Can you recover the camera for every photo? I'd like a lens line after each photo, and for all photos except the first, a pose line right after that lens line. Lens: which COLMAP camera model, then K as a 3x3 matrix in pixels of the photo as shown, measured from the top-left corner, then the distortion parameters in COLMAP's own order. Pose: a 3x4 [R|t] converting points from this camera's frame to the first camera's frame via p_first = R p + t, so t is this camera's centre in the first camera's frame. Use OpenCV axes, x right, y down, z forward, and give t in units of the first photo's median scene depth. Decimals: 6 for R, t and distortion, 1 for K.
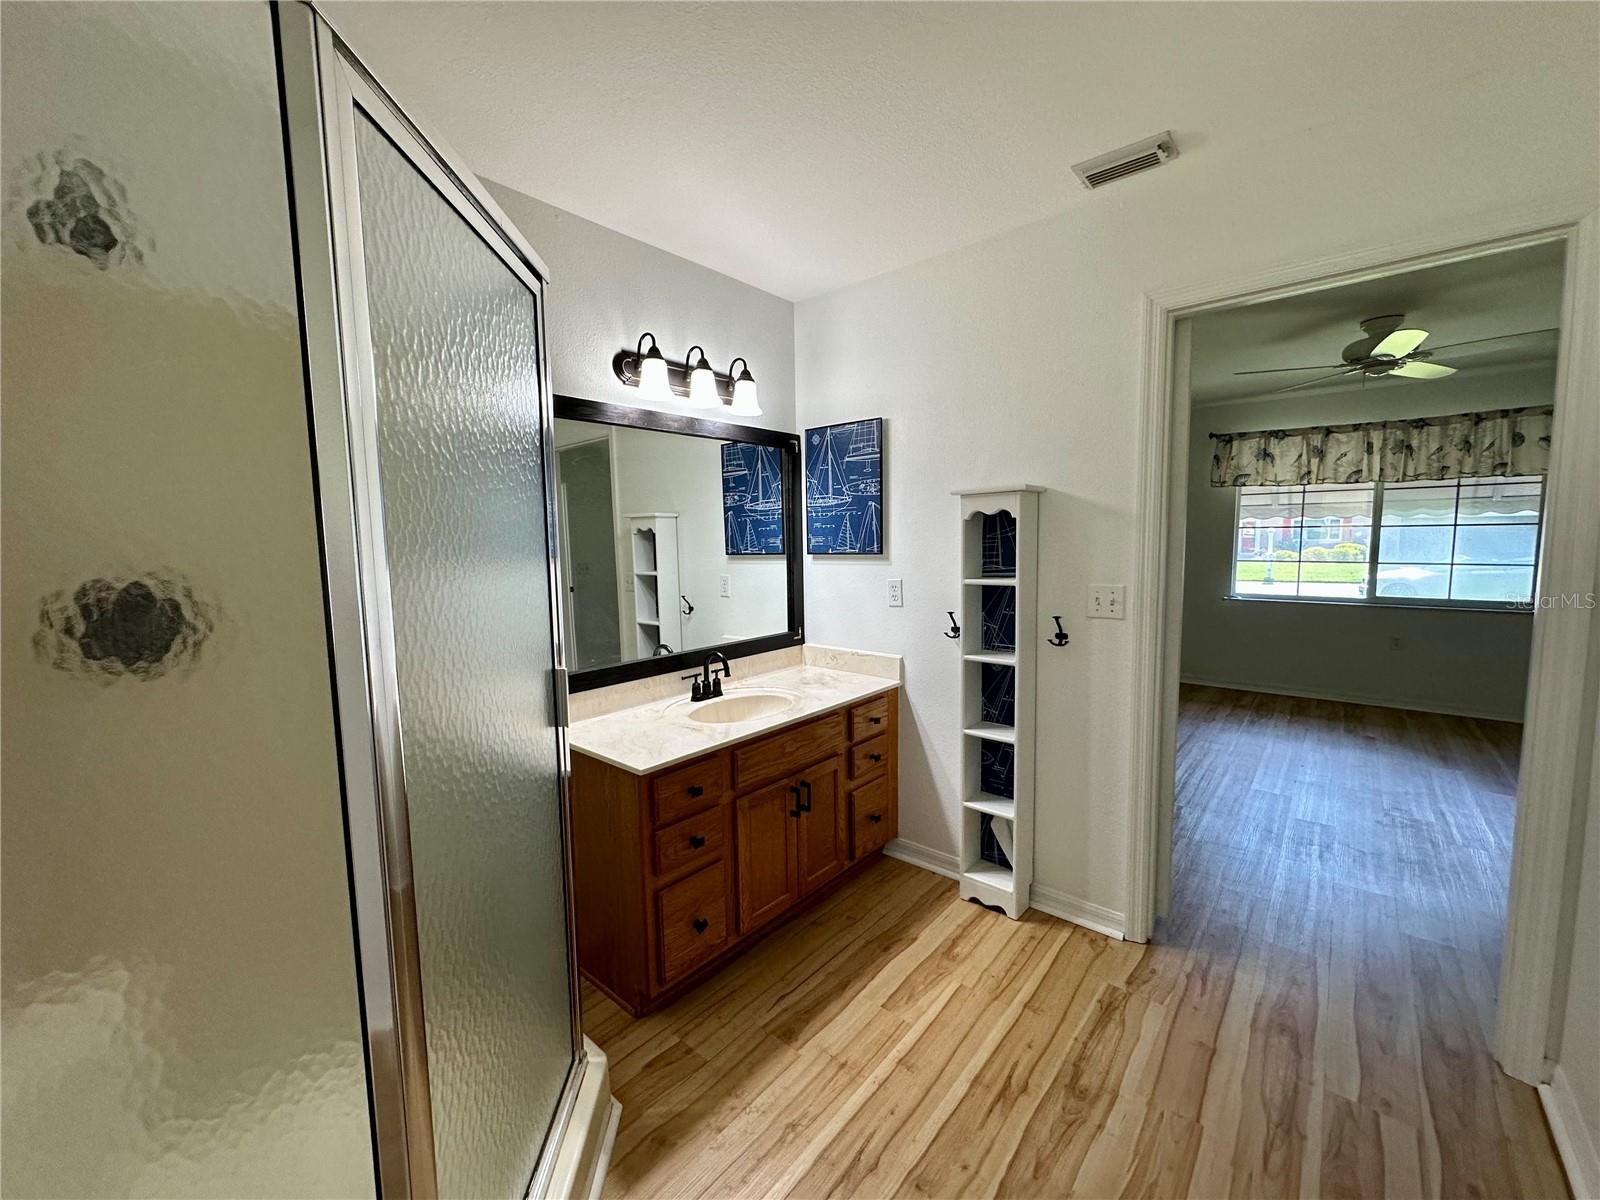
lens RADIAL K [[640.9, 0, 800.8], [0, 640.9, 596.1], [0, 0, 1]] dist [-0.001780, 0.000812]
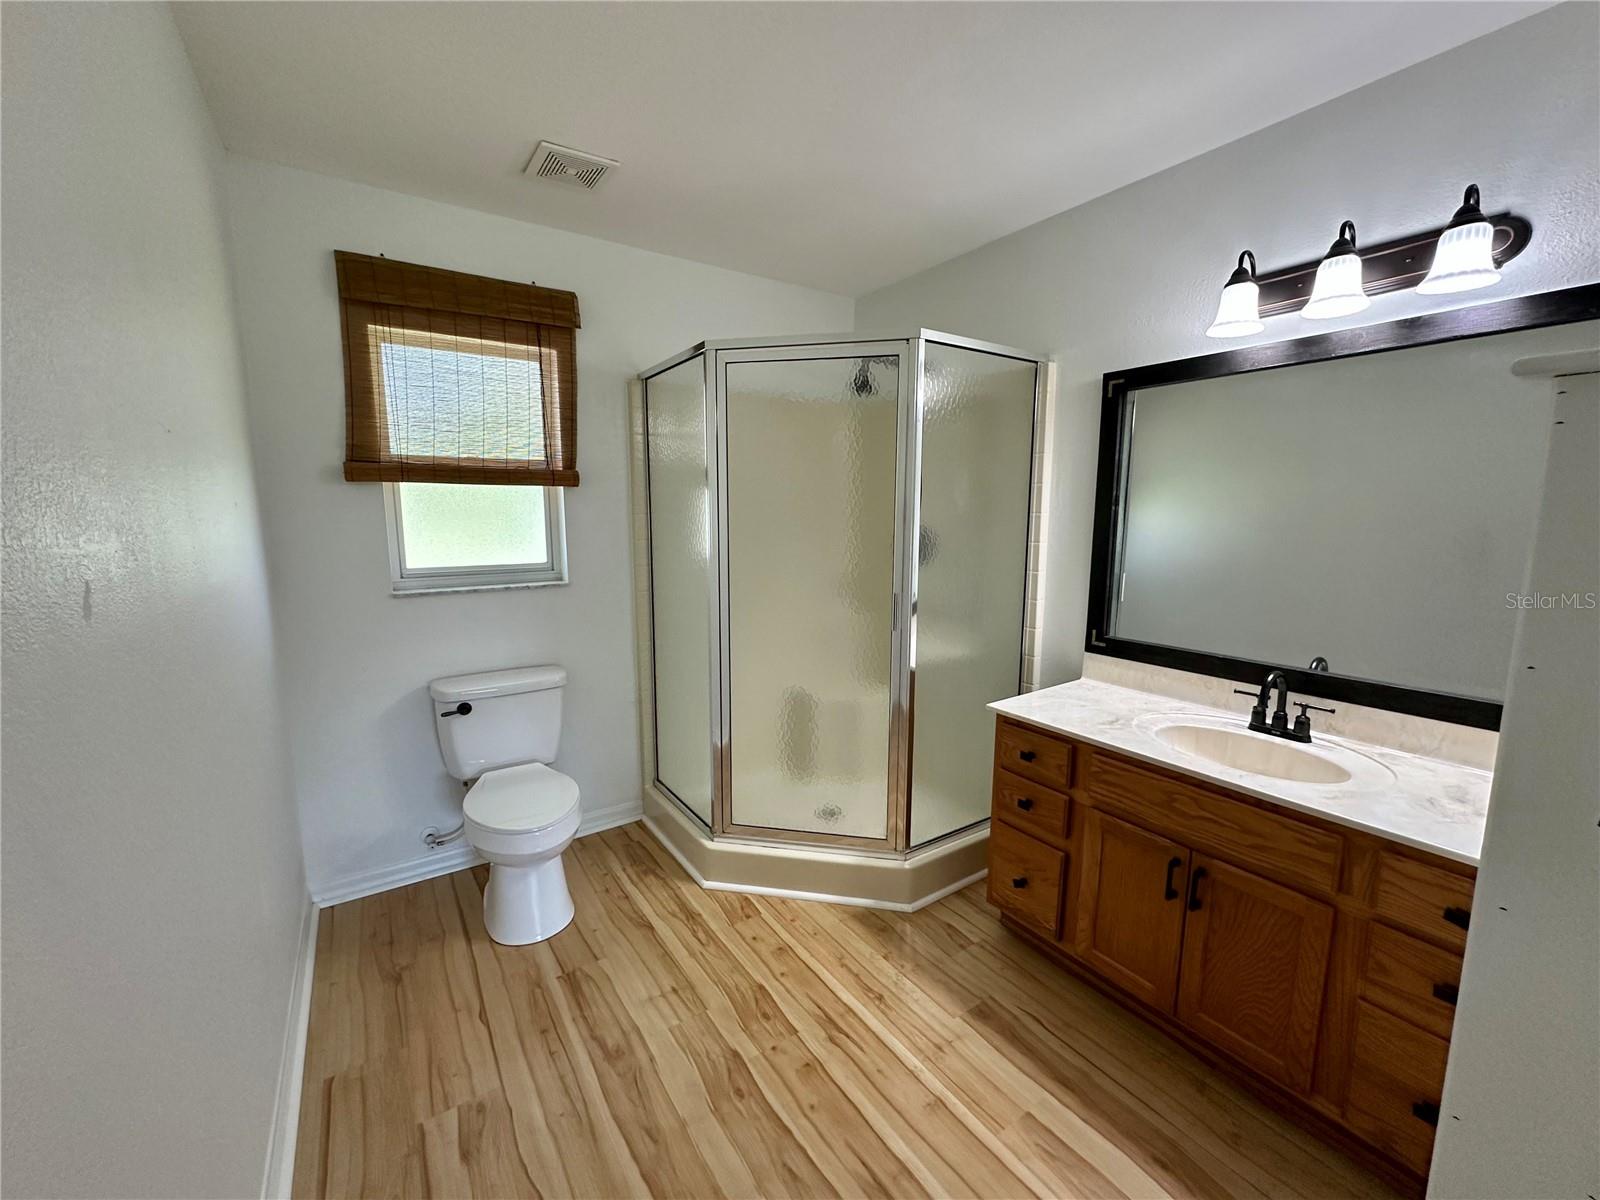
lens RADIAL K [[640.9, 0, 799.7], [0, 640.9, 602.3], [0, 0, 1]] dist [-0.001780, 0.000812]
pose [[-0.263261, 0.150091, -0.952978, 0.977058], [-0.090314, 0.979651, 0.179241, -0.099616], [0.960488, 0.133255, -0.244348, 0.959483]]
